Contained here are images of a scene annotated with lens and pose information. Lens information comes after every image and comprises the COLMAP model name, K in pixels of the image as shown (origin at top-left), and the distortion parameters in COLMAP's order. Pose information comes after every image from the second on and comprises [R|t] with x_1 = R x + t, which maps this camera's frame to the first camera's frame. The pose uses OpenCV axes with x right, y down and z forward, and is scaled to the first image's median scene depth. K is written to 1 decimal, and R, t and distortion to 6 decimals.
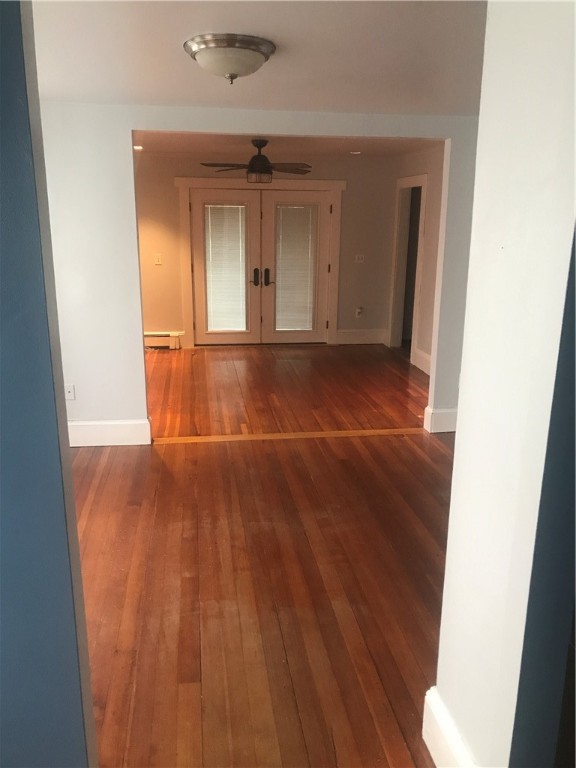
lens RADIAL K [[624.4, 0, 288.0], [0, 624.4, 384.0], [0, 0, 1]] dist [0.004236, -0.002993]
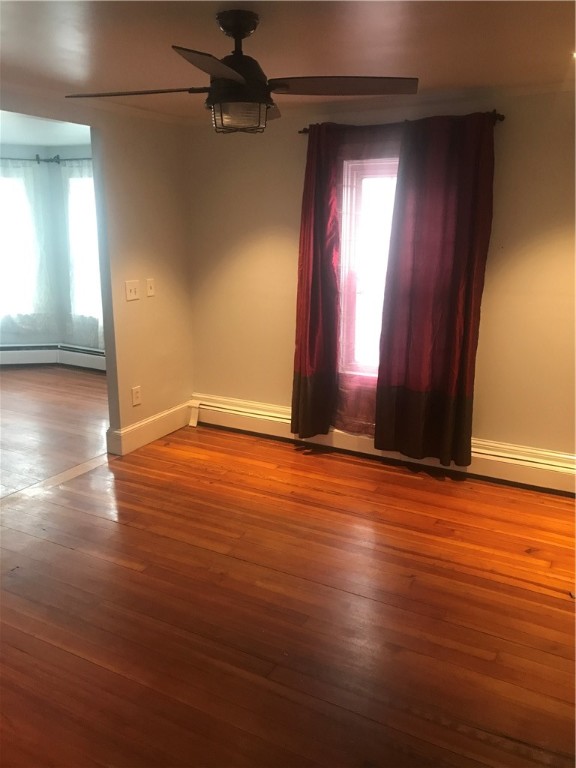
lens RADIAL K [[624.4, 0, 288.0], [0, 624.4, 384.0], [0, 0, 1]] dist [0.004236, -0.002993]
pose [[-0.606154, 0.198984, -0.770054, 0.317507], [-0.205169, 0.896310, 0.393109, -0.412029], [0.768429, 0.396276, -0.502476, 1.564850]]
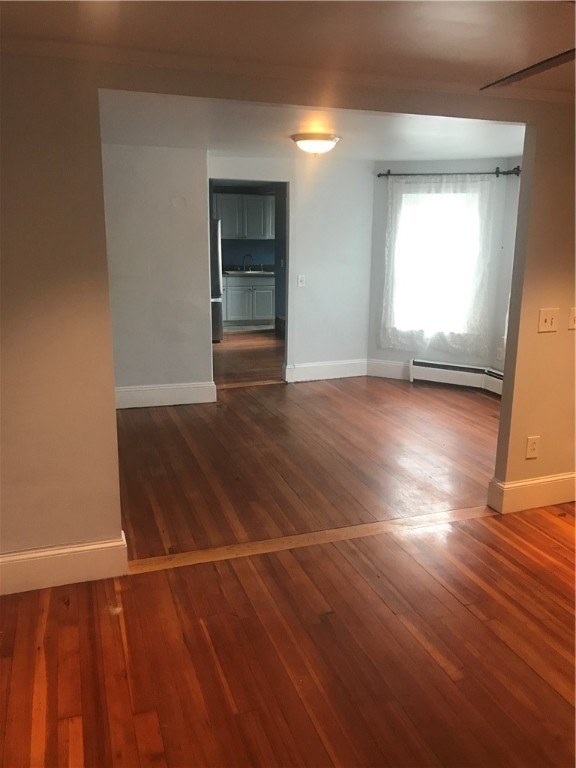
lens RADIAL K [[624.4, 0, 288.0], [0, 624.4, 384.0], [0, 0, 1]] dist [0.004236, -0.002993]
pose [[-0.982602, 0.033994, -0.182588, 0.174853], [-0.055646, 0.884058, 0.464053, -0.390777], [0.177194, 0.466139, -0.866785, 1.504946]]
